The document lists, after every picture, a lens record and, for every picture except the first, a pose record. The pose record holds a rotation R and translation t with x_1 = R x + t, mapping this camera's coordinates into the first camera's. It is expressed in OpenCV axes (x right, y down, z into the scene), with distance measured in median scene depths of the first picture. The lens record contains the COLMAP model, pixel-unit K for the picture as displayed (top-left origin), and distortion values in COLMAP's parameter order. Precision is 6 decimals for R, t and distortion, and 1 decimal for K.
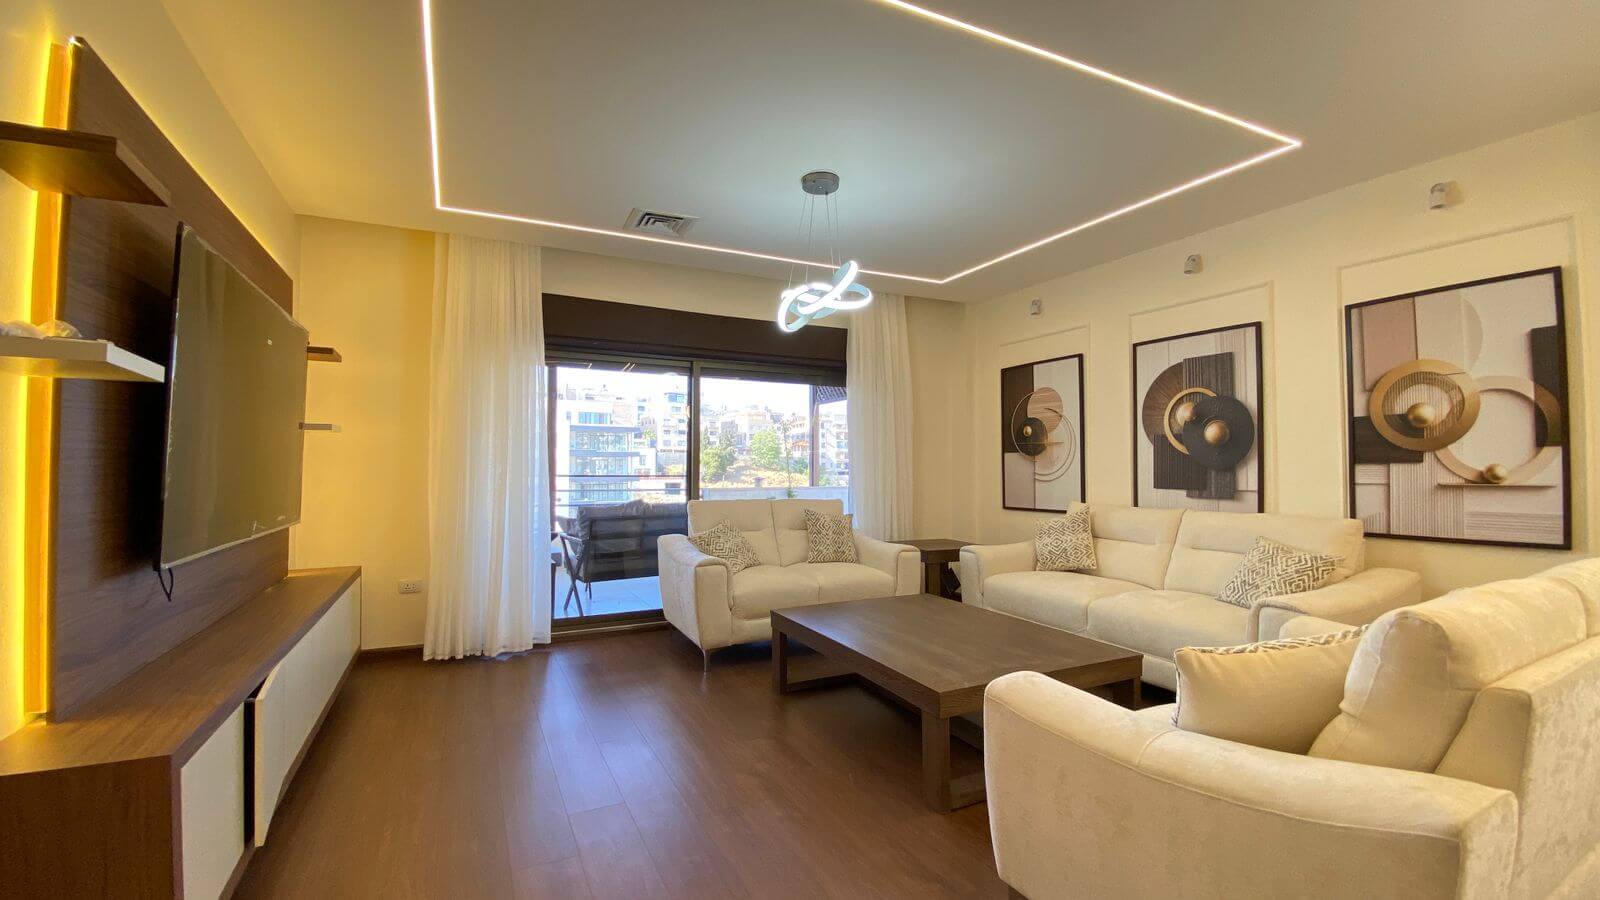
lens RADIAL K [[646.9, 0, 800.0], [0, 646.9, 450.0], [0, 0, 1]] dist [0.001798, -0.000131]
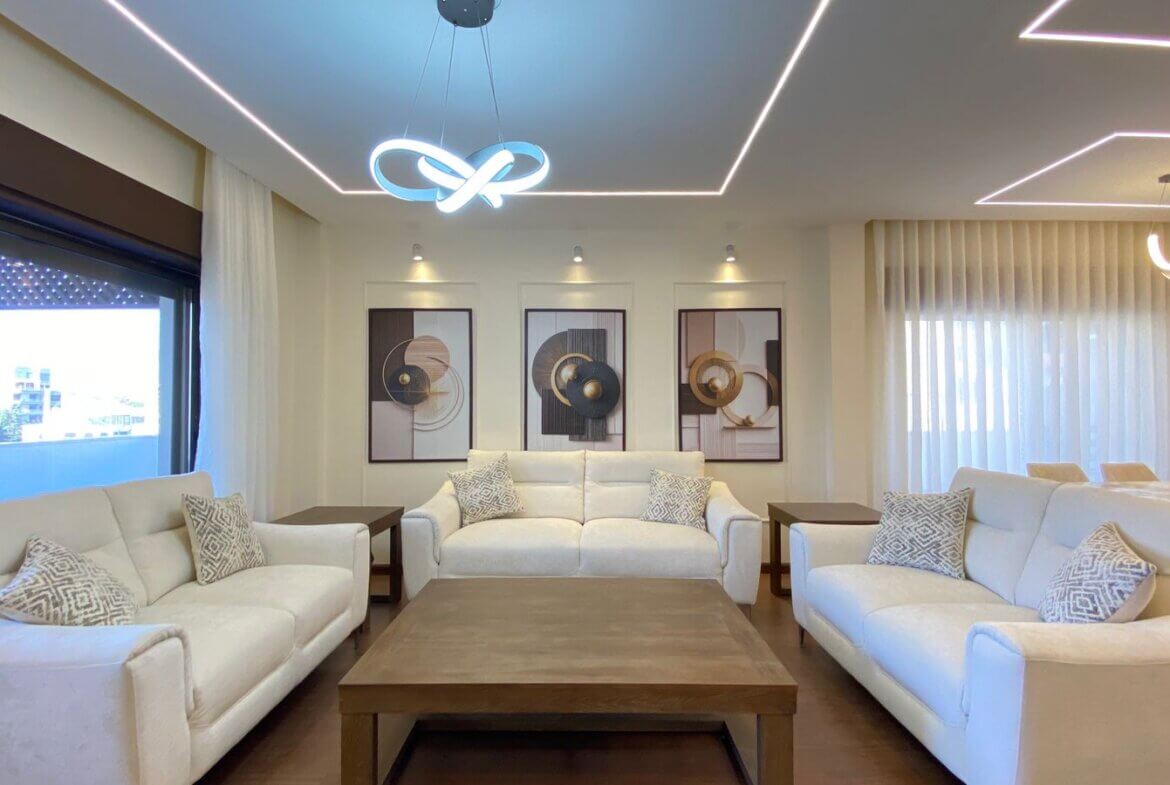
lens RADIAL K [[559.2, 0, 585.0], [0, 559.2, 392.5], [0, 0, 1]] dist [0.133716, -0.000182]
pose [[0.465041, 0.022249, 0.885009, -0.359928], [-0.024096, 0.999632, -0.012469, -0.006968], [-0.884961, -0.015526, 0.465406, 0.503424]]
